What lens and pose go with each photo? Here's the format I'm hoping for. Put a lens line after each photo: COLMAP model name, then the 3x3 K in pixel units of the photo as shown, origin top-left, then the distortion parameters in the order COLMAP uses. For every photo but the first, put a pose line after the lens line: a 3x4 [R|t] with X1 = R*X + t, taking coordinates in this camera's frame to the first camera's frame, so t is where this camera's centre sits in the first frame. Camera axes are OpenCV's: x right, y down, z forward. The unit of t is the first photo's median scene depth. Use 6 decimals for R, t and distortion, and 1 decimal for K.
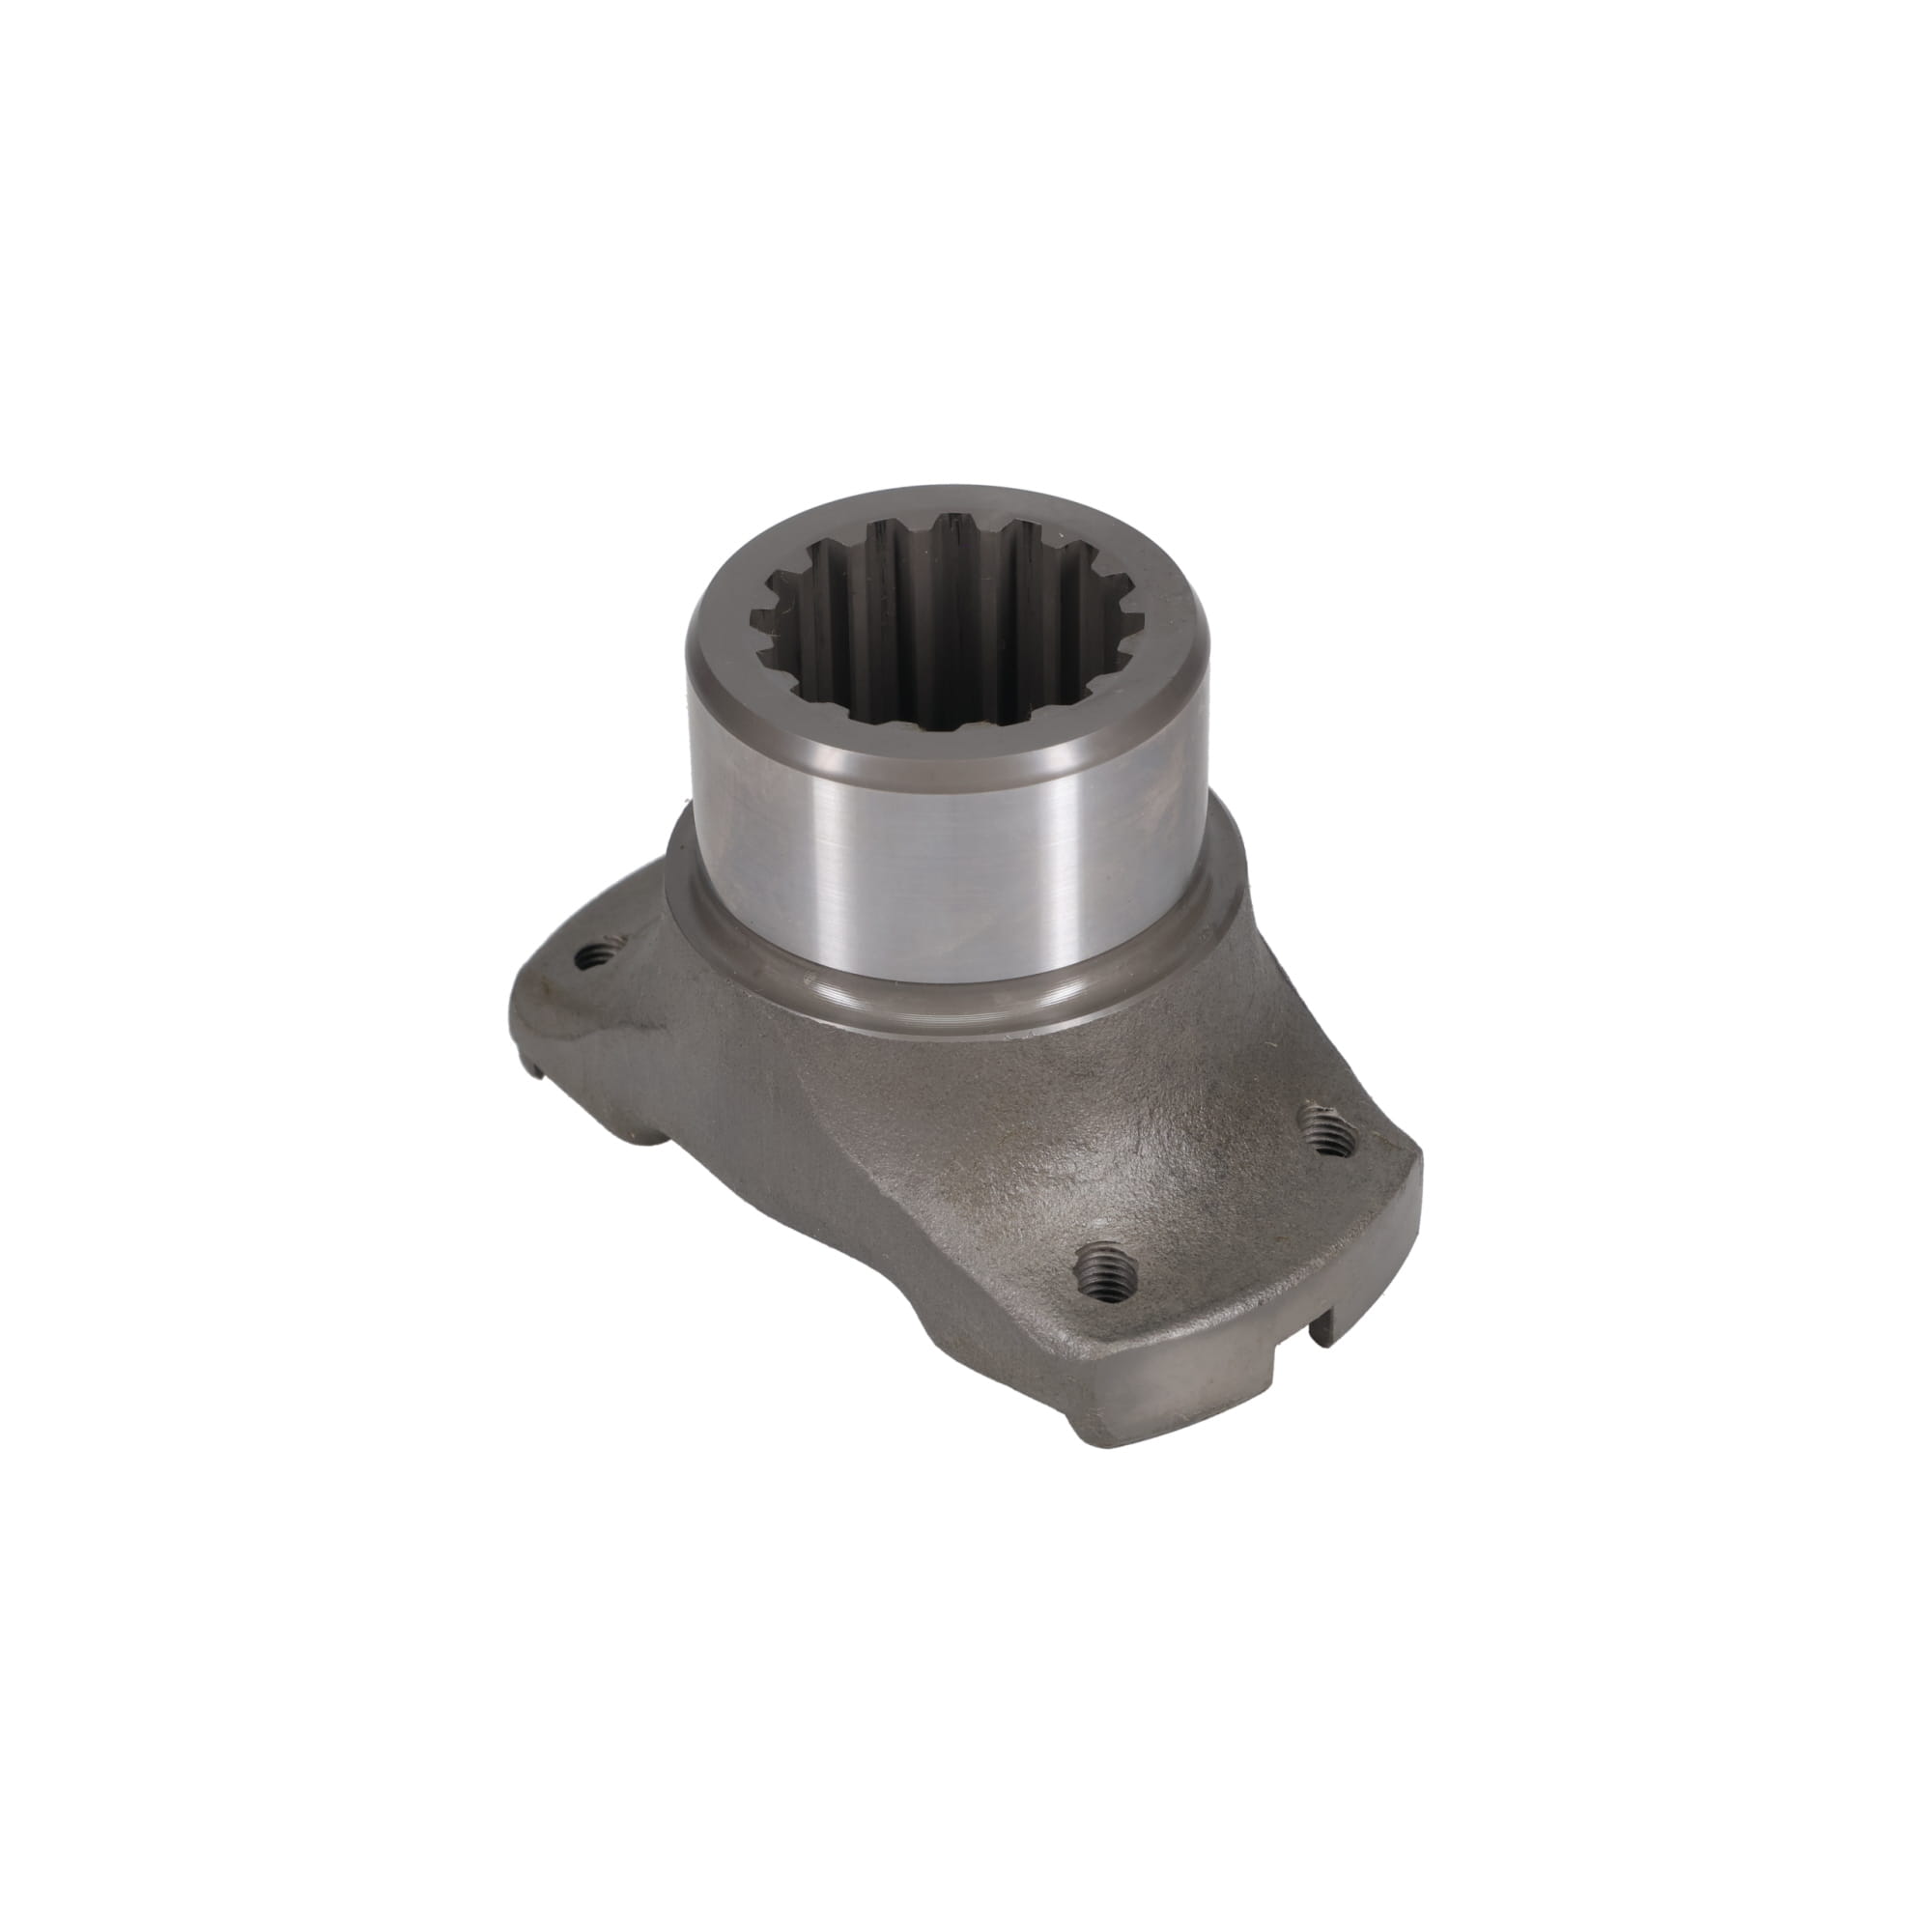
lens RADIAL K [[7116.2, 0, 966.0], [0, 7116.2, 966.0], [0, 0, 1]] dist [0.087843, 0.224758]
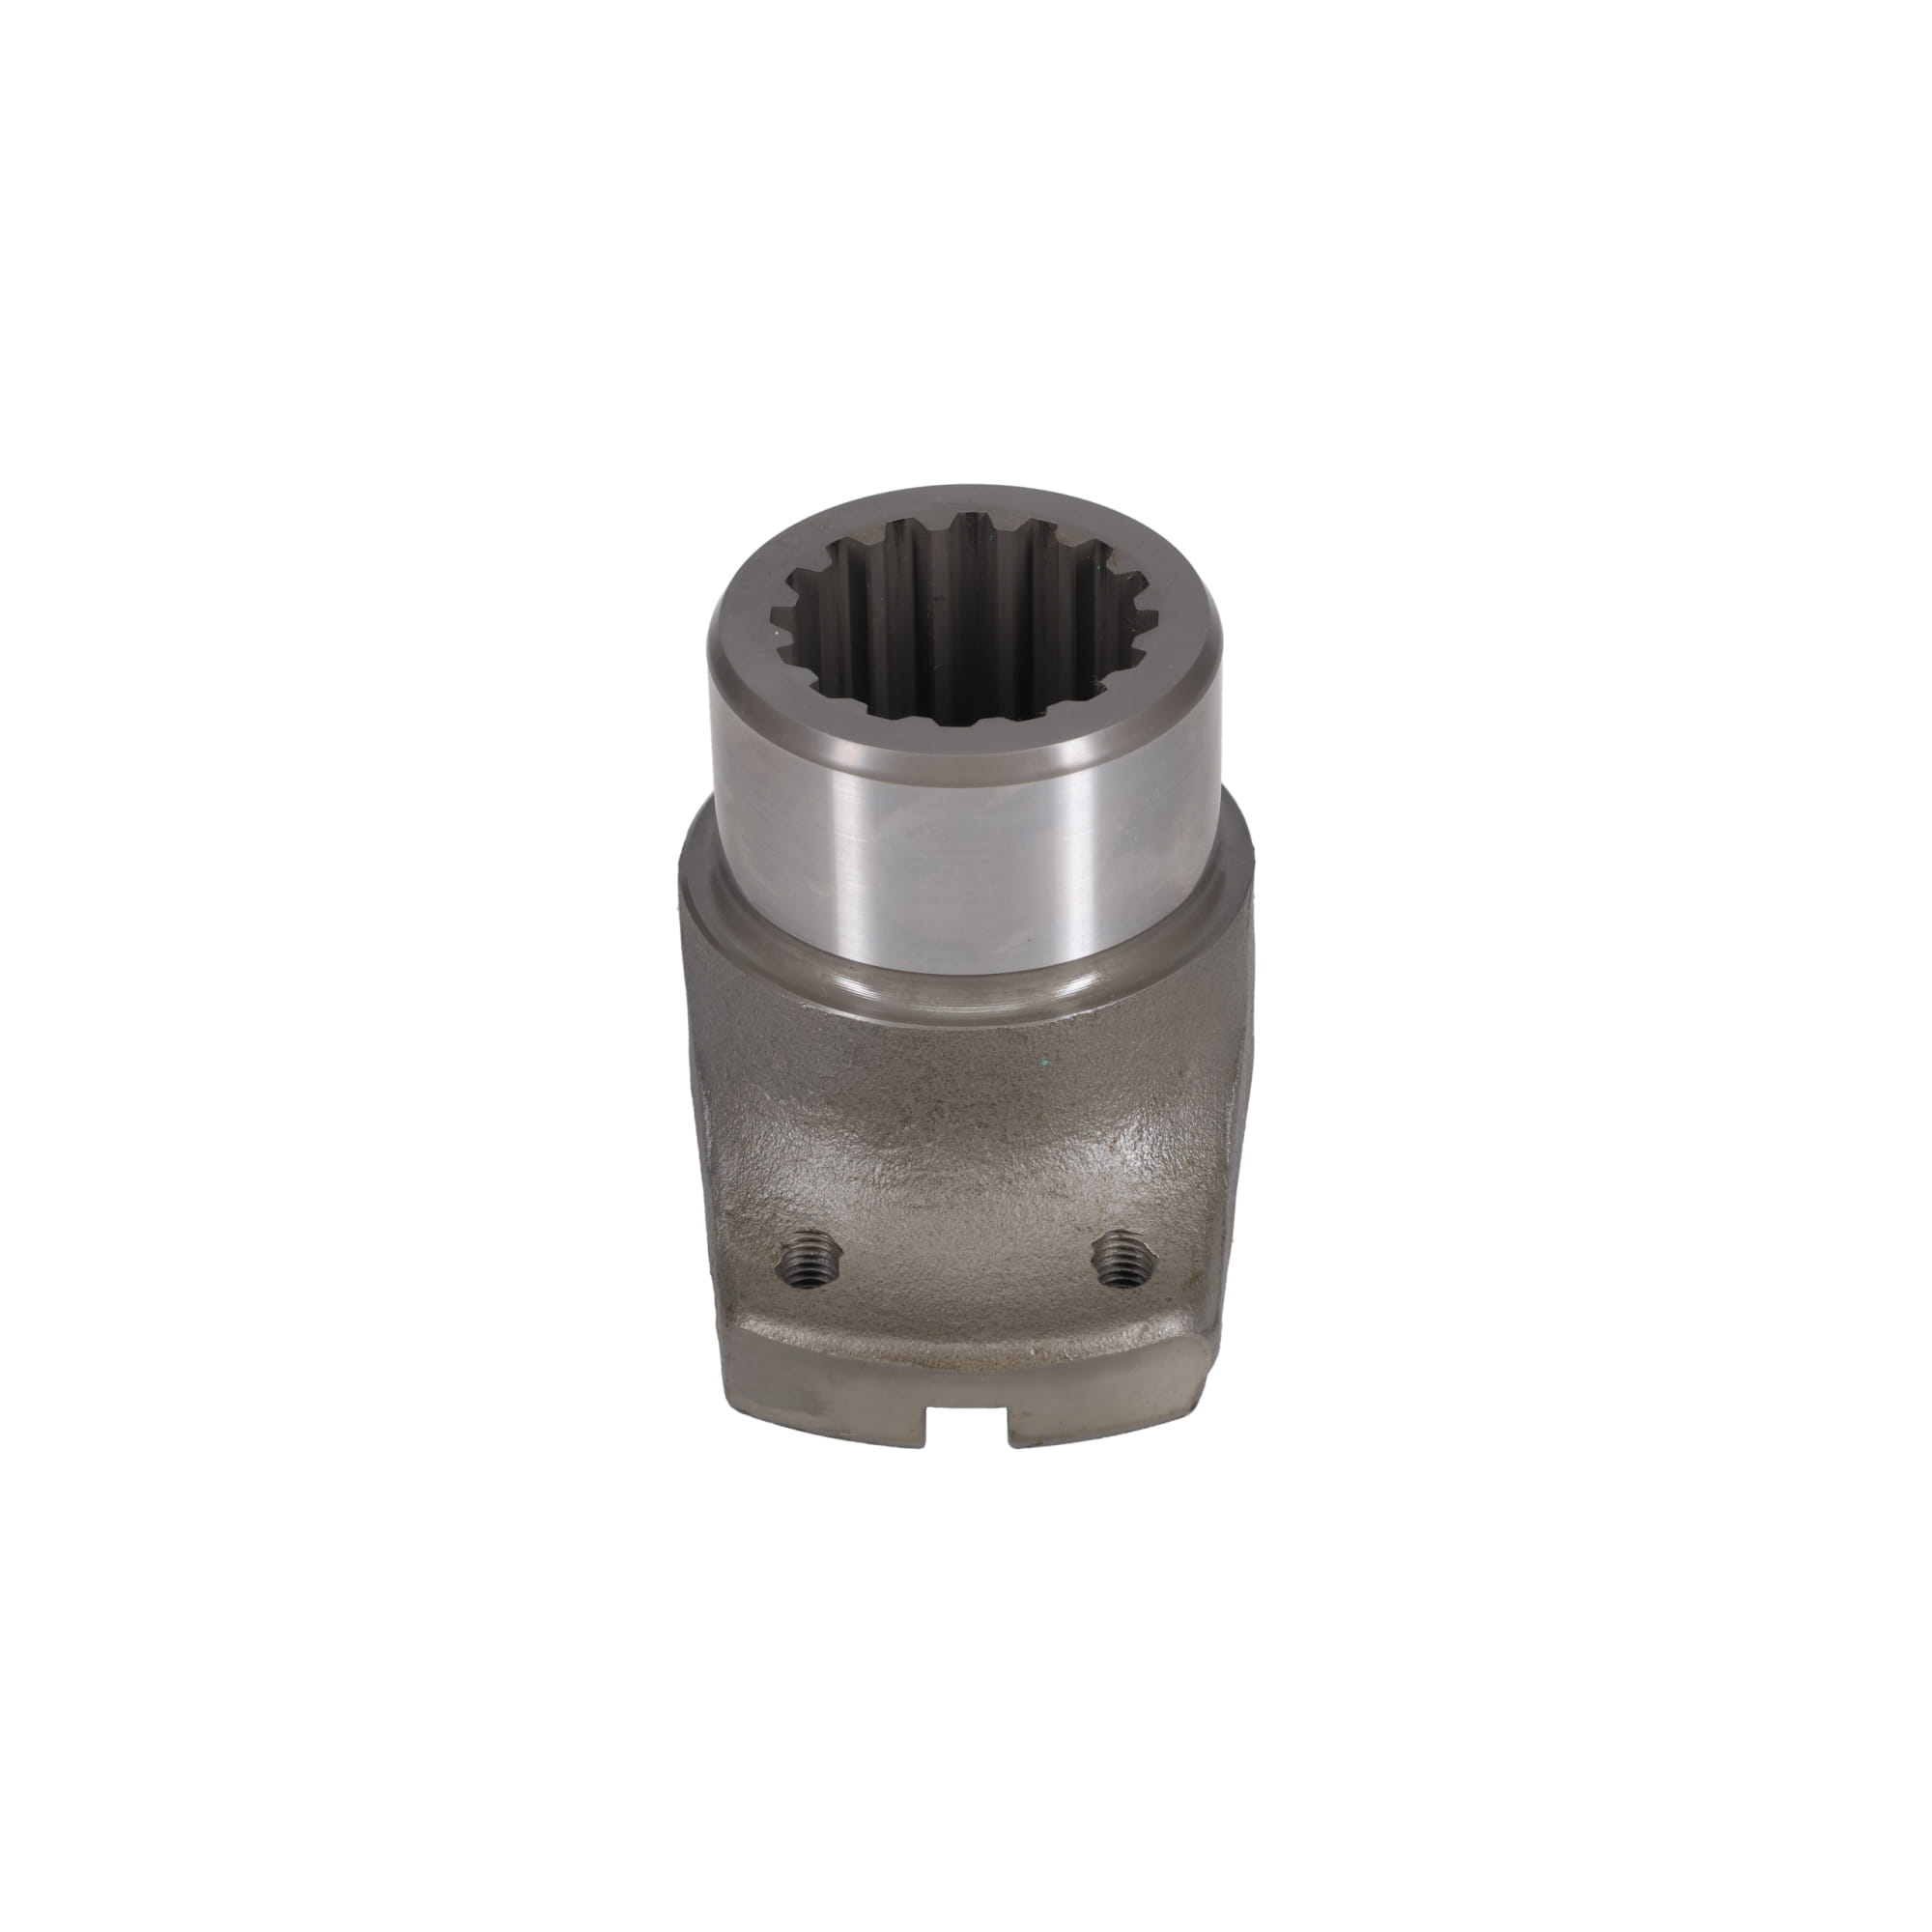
lens RADIAL K [[8288.6, 0, 966.0], [0, 8288.6, 966.0], [0, 0, 1]] dist [-0.024029, -0.246488]
pose [[0.999985, 0.001241, -0.005298, 0.003914], [-0.001229, 0.999997, 0.002269, -0.001469], [0.005301, -0.002263, 0.999983, -0.183593]]
